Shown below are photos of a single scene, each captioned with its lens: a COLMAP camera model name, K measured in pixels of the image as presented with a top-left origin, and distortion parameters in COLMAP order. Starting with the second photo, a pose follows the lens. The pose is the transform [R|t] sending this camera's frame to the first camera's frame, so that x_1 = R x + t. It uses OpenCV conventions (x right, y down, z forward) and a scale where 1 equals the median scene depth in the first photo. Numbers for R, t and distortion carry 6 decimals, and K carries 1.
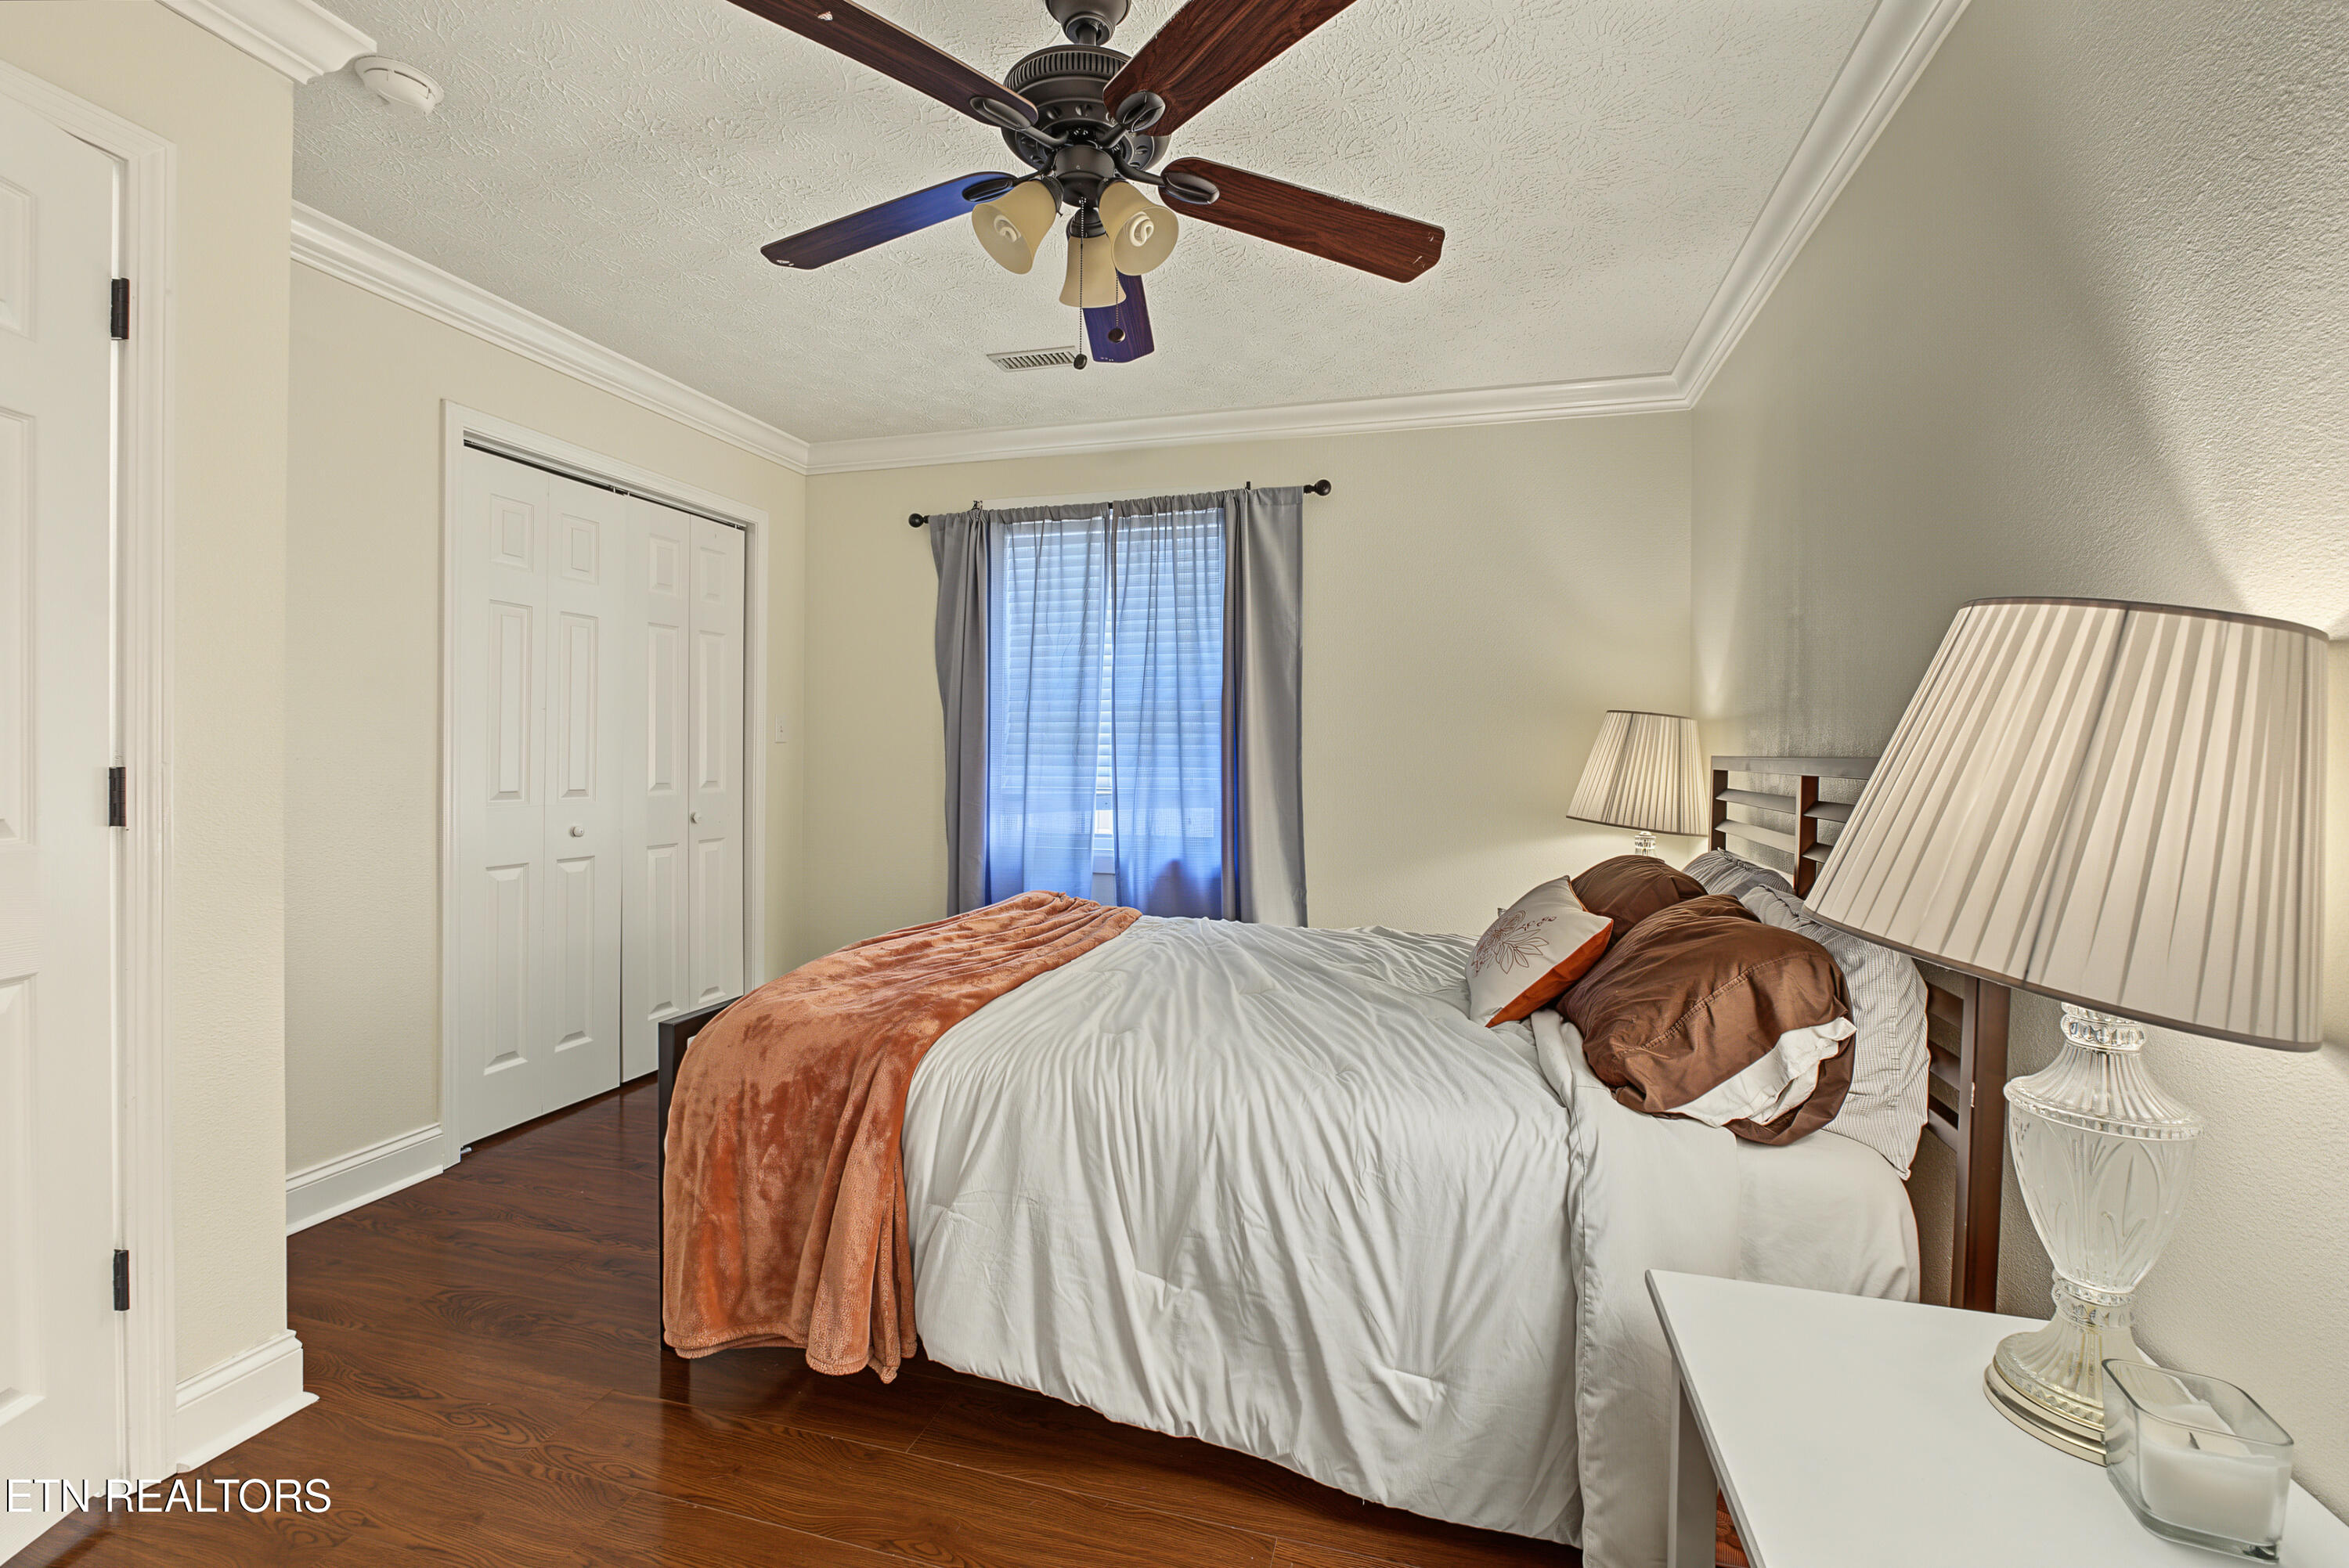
lens RADIAL K [[1013.9, 0, 1169.5], [0, 1013.9, 760.8], [0, 0, 1]] dist [-0.013803, 0.000119]
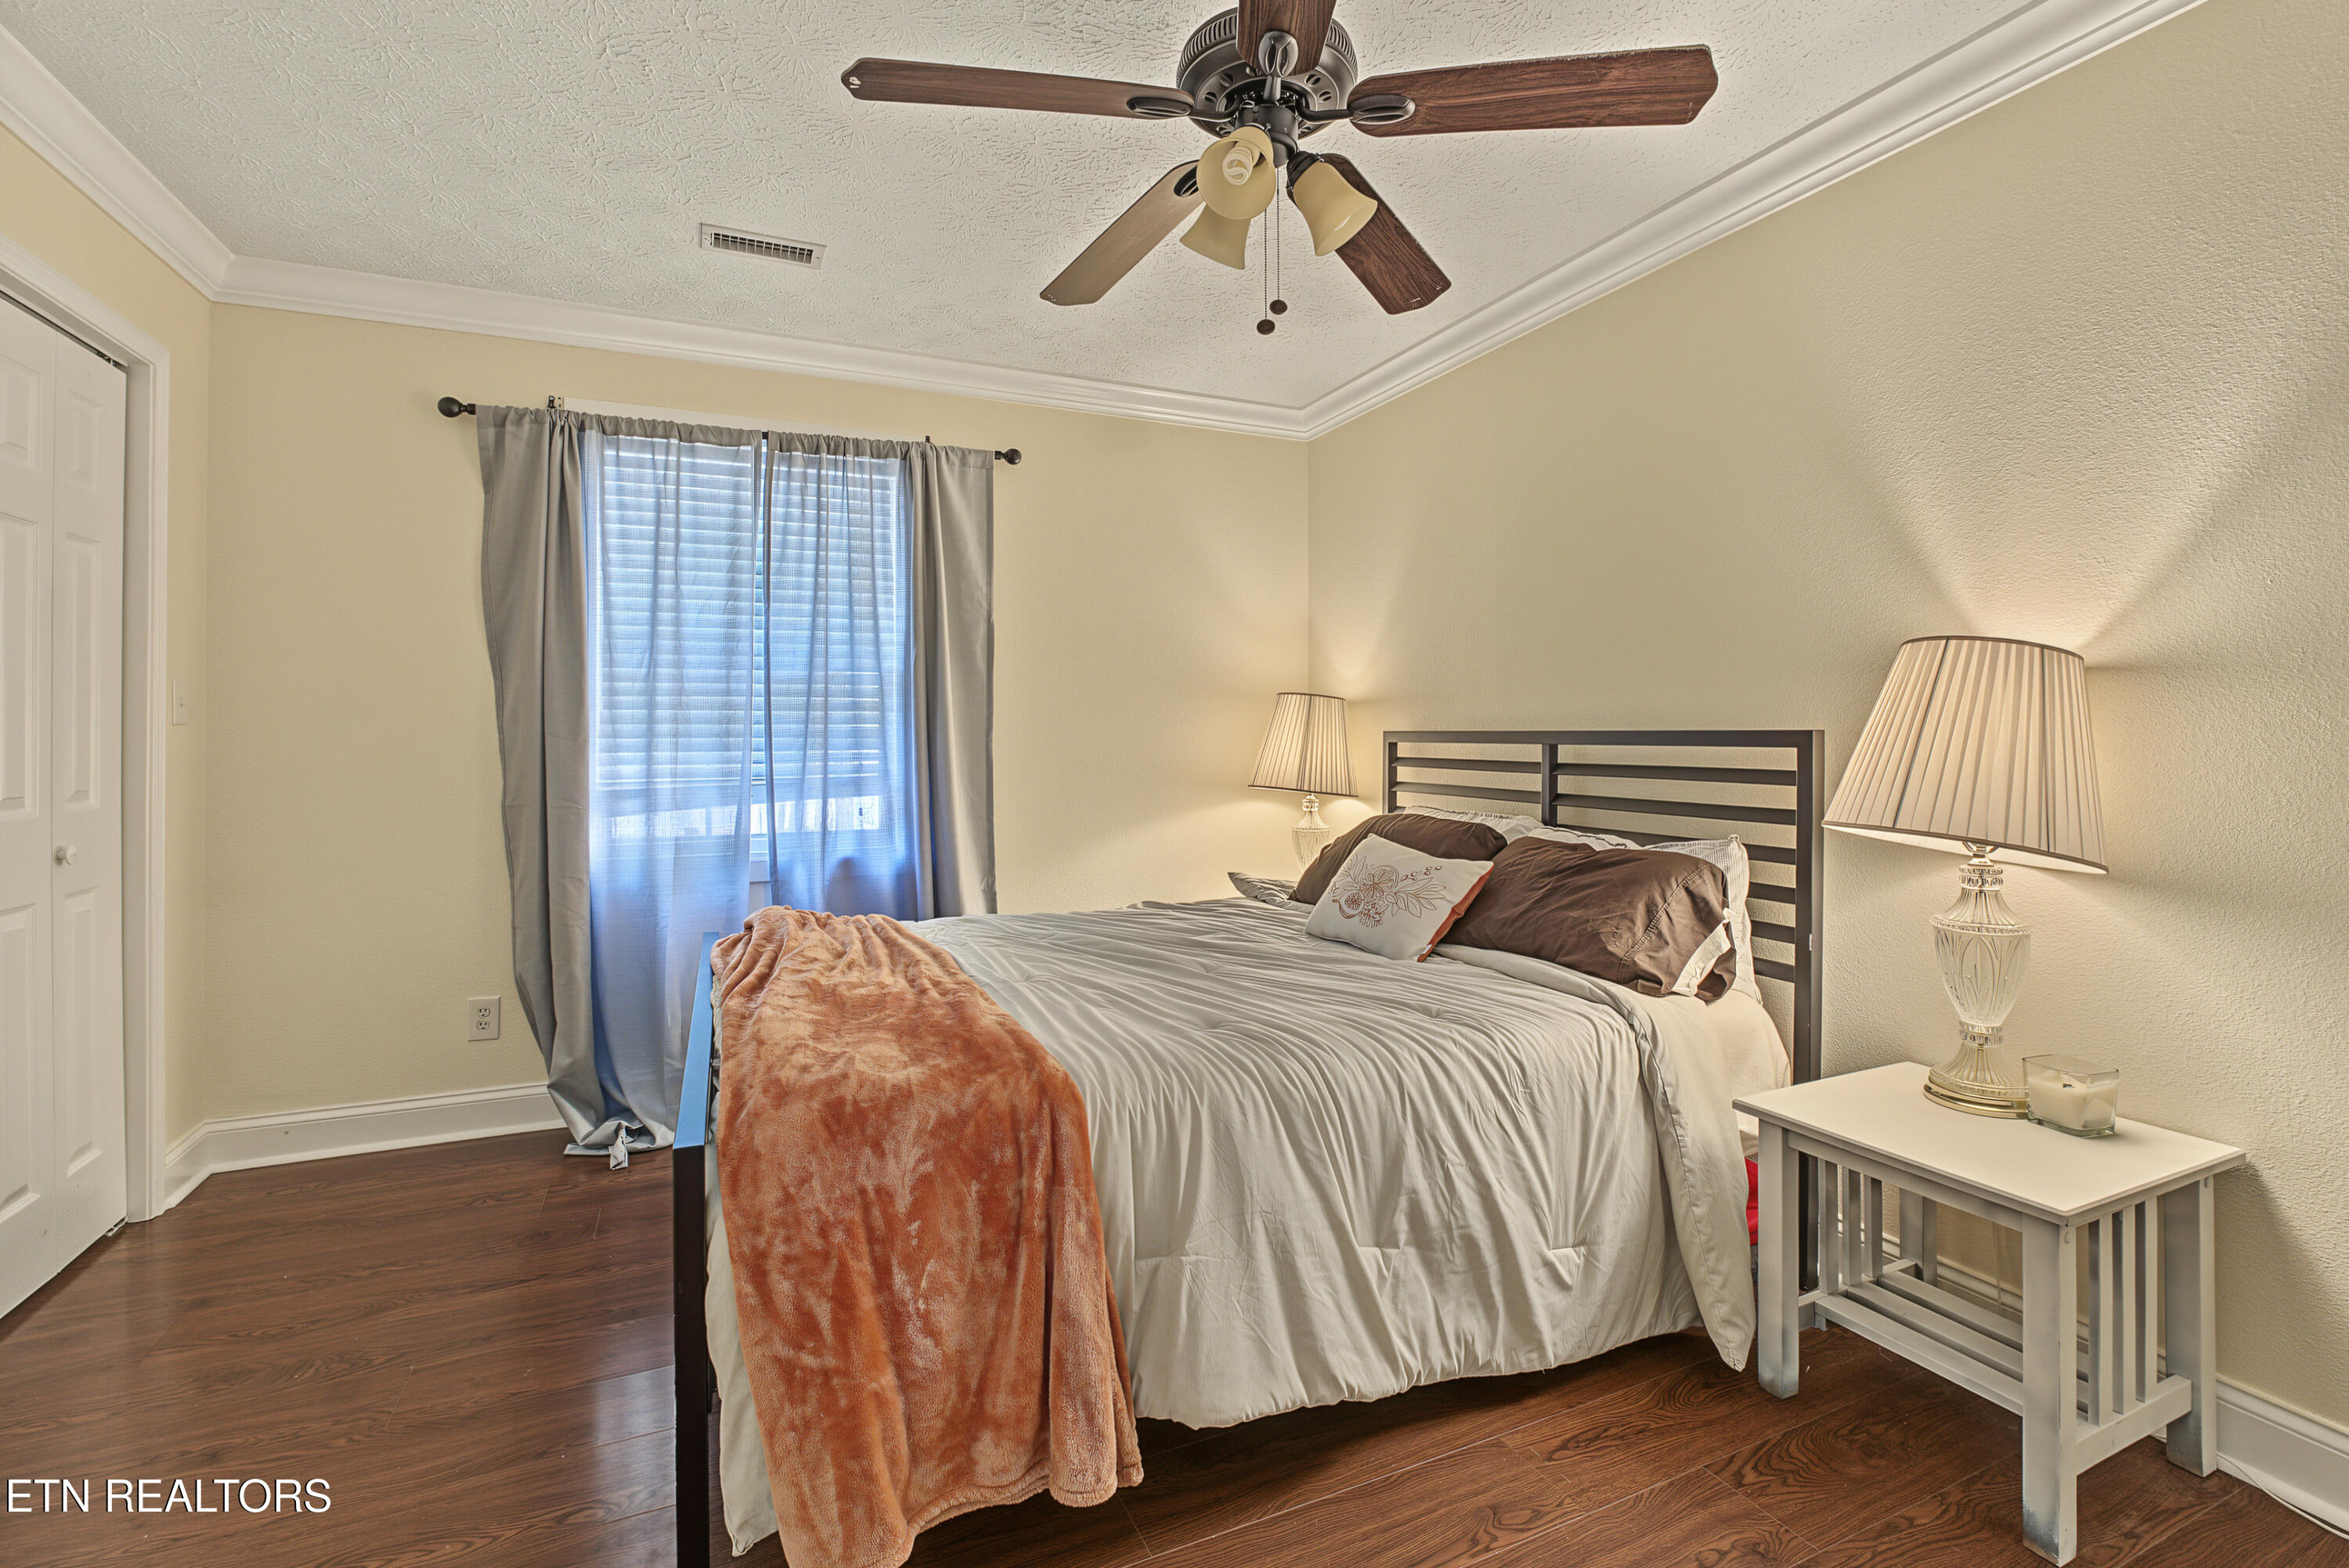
lens RADIAL K [[1051.0, 0, 1158.5], [0, 1051.0, 729.4], [0, 0, 1]] dist [-0.012303, 0.000658]
pose [[0.763494, -0.008632, 0.645757, -0.707277], [0.014209, 0.999893, -0.003435, -0.008091], [-0.645659, 0.011798, 0.763535, 0.271178]]
